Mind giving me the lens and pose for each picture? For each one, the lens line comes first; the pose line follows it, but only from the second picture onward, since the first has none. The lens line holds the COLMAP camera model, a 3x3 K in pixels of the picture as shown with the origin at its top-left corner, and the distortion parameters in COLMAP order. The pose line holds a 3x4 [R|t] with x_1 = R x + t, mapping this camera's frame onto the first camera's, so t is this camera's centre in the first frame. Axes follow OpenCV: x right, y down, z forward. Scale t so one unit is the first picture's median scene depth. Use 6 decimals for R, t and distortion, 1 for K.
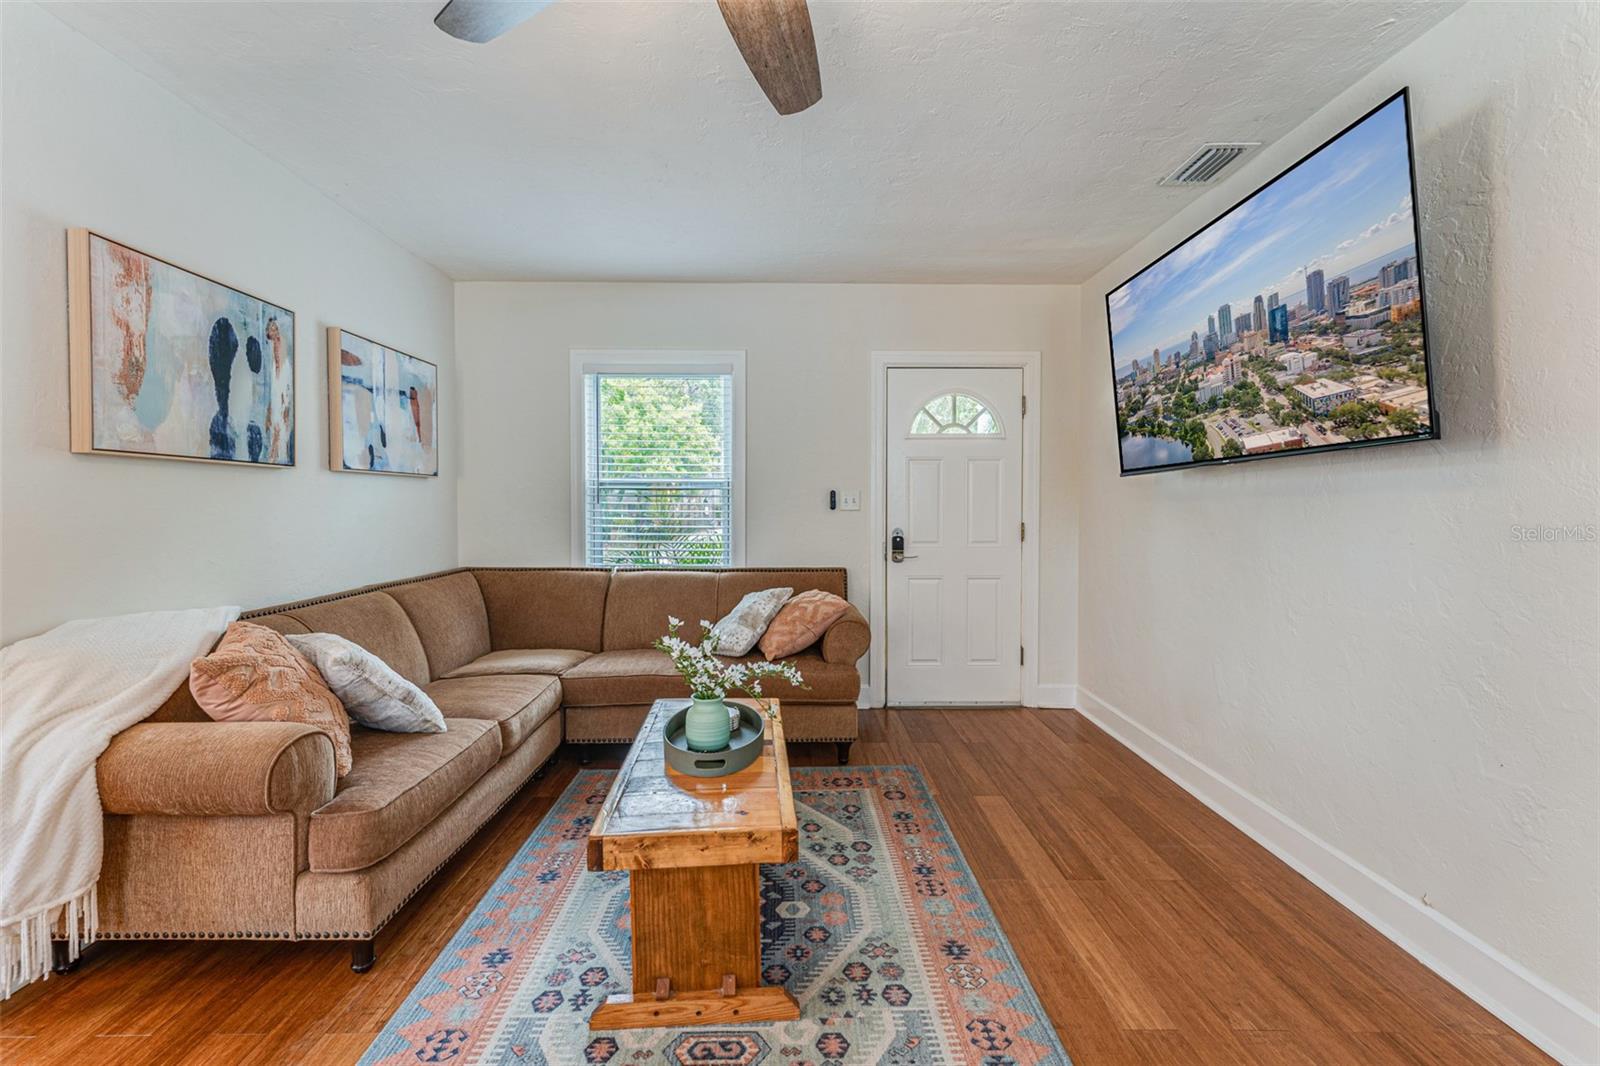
lens RADIAL K [[651.4, 0, 798.0], [0, 651.4, 521.8], [0, 0, 1]] dist [0.000090, -0.000096]
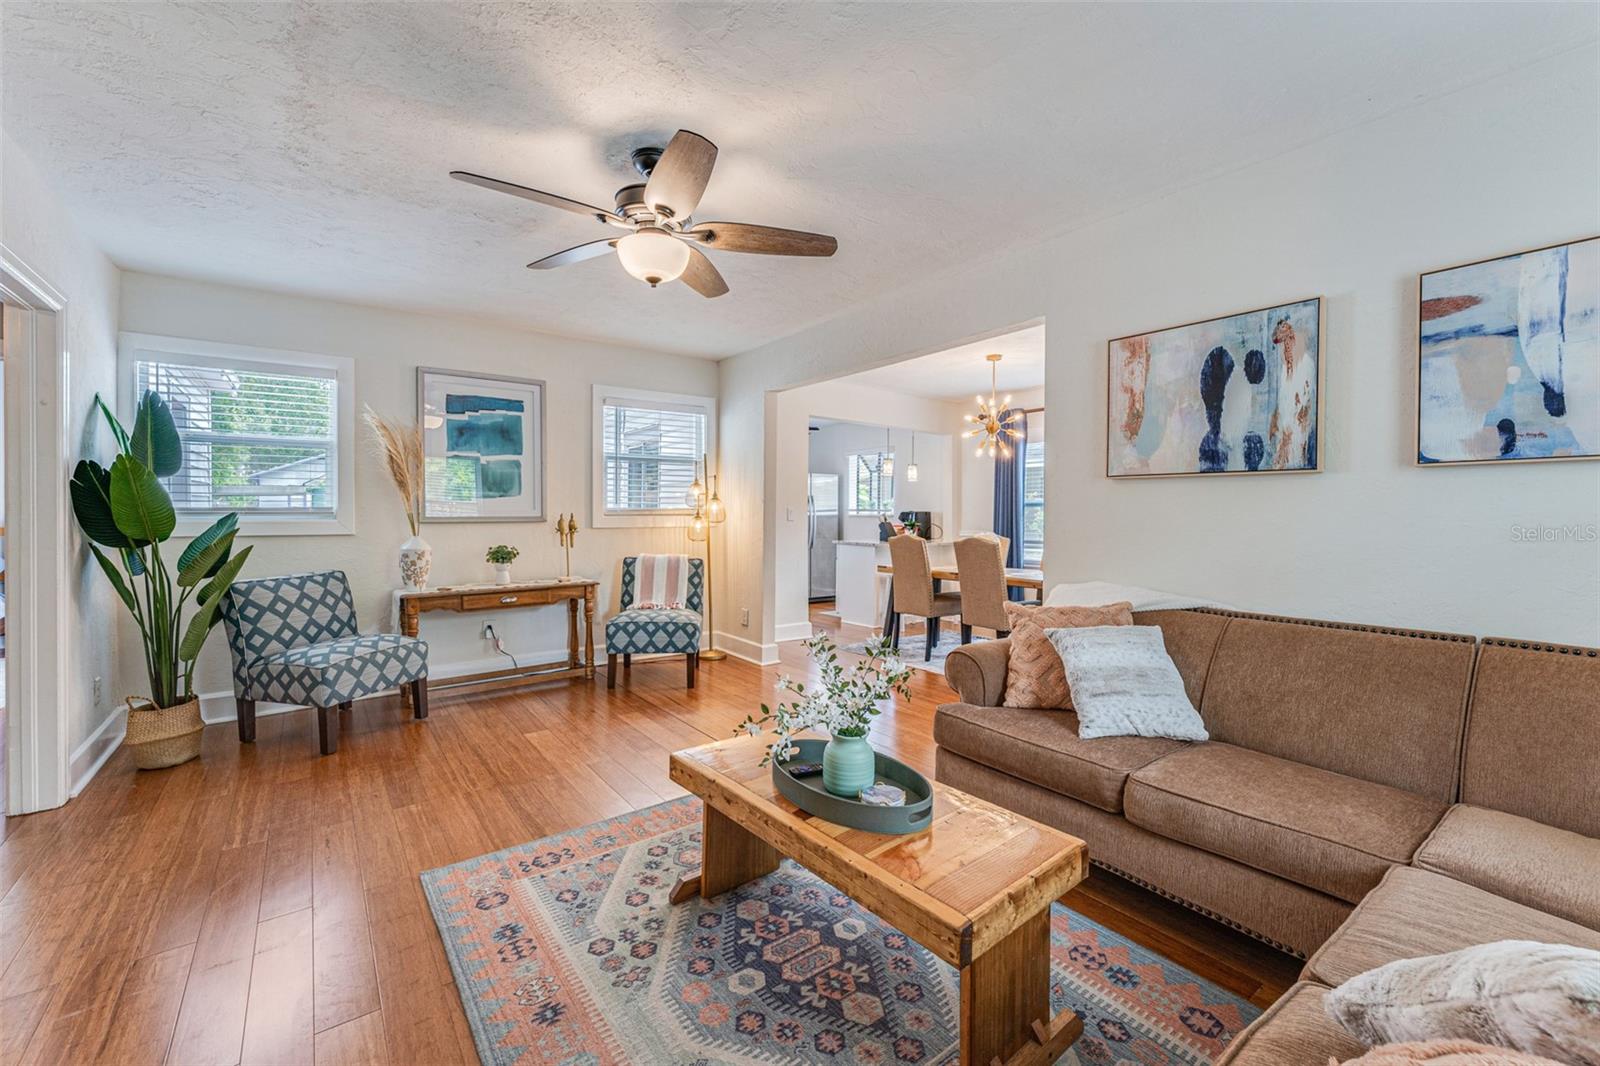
lens RADIAL K [[651.4, 0, 792.6], [0, 651.4, 521.0], [0, 0, 1]] dist [0.000090, -0.000096]
pose [[-0.812085, 0.006421, -0.583504, 0.412643], [-0.019245, 0.999101, 0.037780, -0.041581], [0.583222, 0.041910, -0.811231, 1.600815]]
